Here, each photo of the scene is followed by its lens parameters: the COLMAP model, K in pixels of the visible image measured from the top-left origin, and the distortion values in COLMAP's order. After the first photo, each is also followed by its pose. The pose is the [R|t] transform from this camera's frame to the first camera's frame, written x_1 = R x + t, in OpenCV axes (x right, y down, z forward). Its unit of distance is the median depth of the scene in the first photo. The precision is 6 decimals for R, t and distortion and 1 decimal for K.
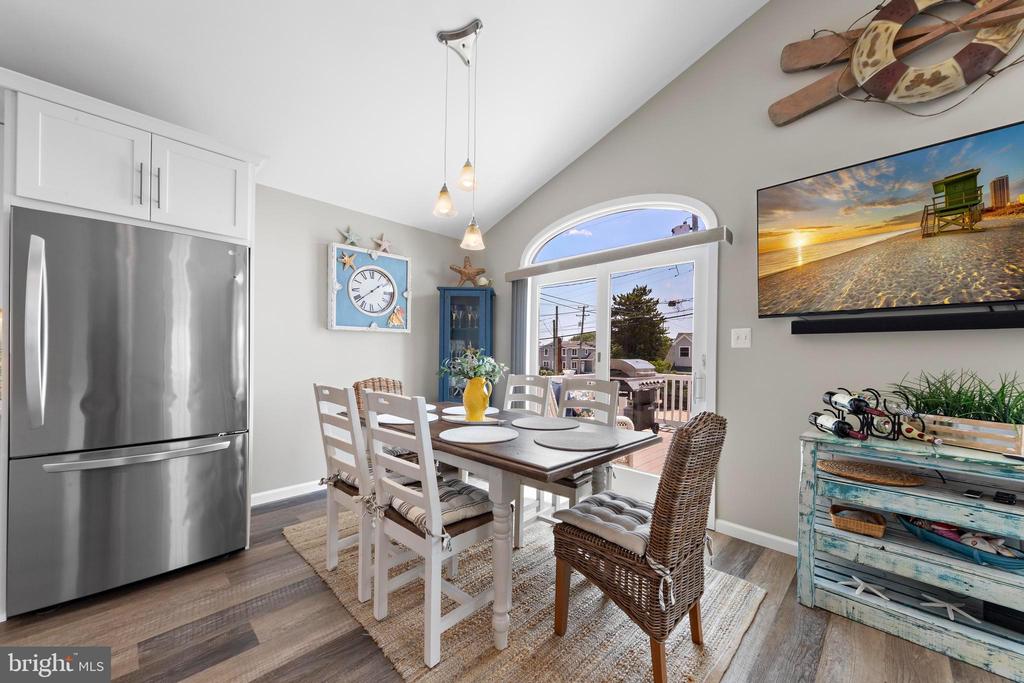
lens RADIAL K [[378.2, 0, 519.2], [0, 378.2, 357.7], [0, 0, 1]] dist [0.007632, -0.000387]
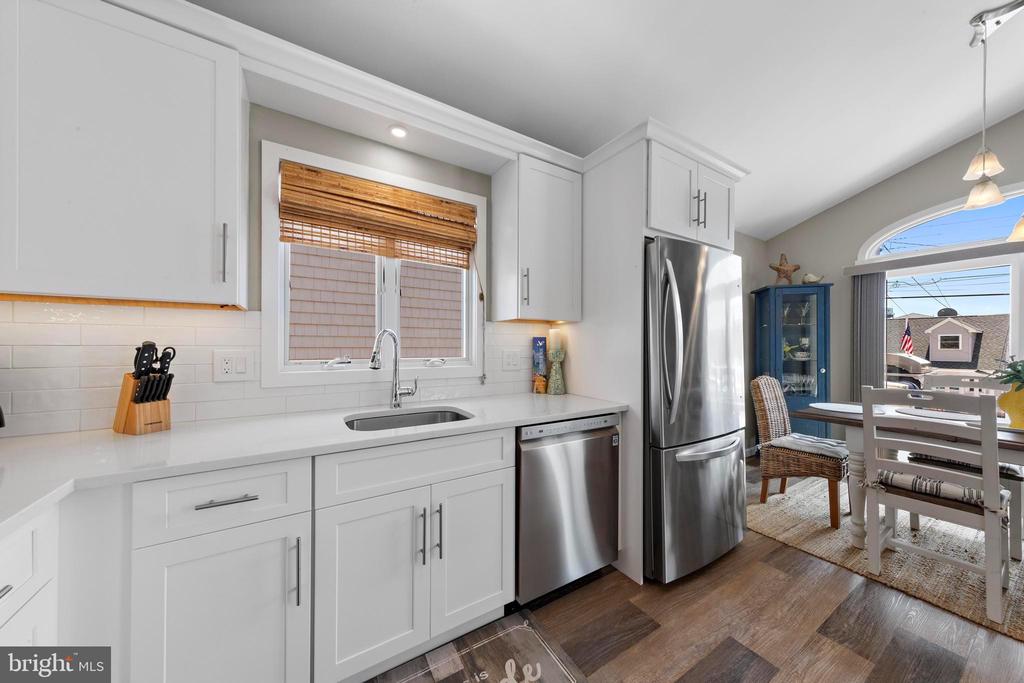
lens RADIAL K [[340.6, 0, 501.2], [0, 340.6, 344.4], [0, 0, 1]] dist [-0.008793, -0.000169]
pose [[0.965192, -0.009626, -0.261364, -1.251015], [0.005958, 0.999872, -0.014823, -0.037075], [0.261473, 0.012750, 0.965127, -0.122038]]
